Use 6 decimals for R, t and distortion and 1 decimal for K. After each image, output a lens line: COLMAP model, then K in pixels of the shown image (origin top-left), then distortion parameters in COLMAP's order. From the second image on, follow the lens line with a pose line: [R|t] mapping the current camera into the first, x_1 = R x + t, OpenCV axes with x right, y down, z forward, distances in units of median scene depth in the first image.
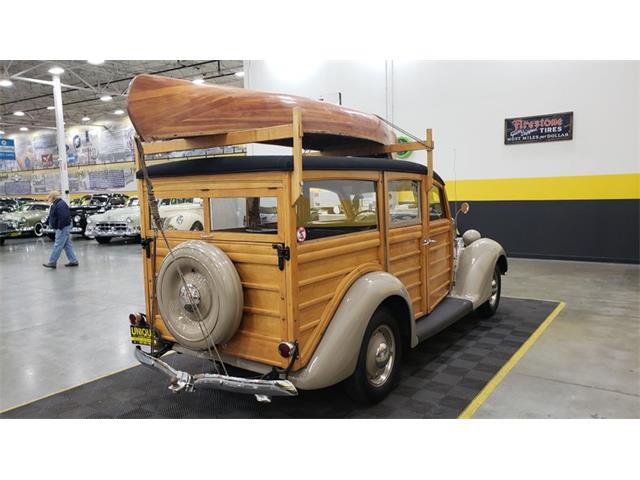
lens RADIAL K [[497.3, 0, 303.7], [0, 497.3, 237.7], [0, 0, 1]] dist [0.051146, -0.085551]
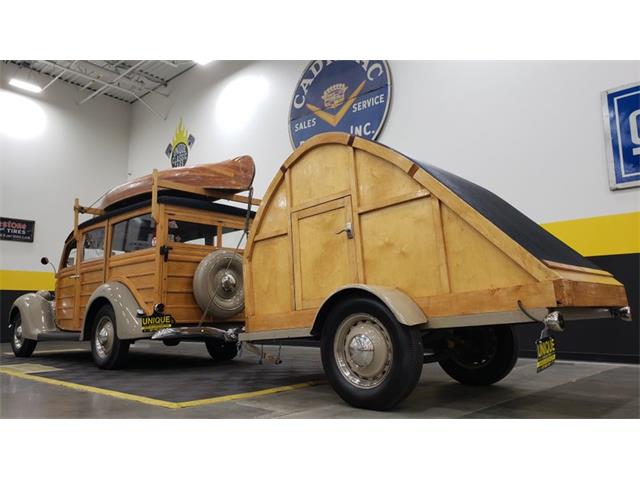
lens RADIAL K [[498.5, 0, 311.7], [0, 498.5, 239.3], [0, 0, 1]] dist [0.045782, -0.092706]
pose [[0.128044, 0.175373, 0.976140, -1.003713], [0.101362, 0.976774, -0.188783, 0.174272], [-0.986575, 0.123116, 0.107294, 0.295678]]
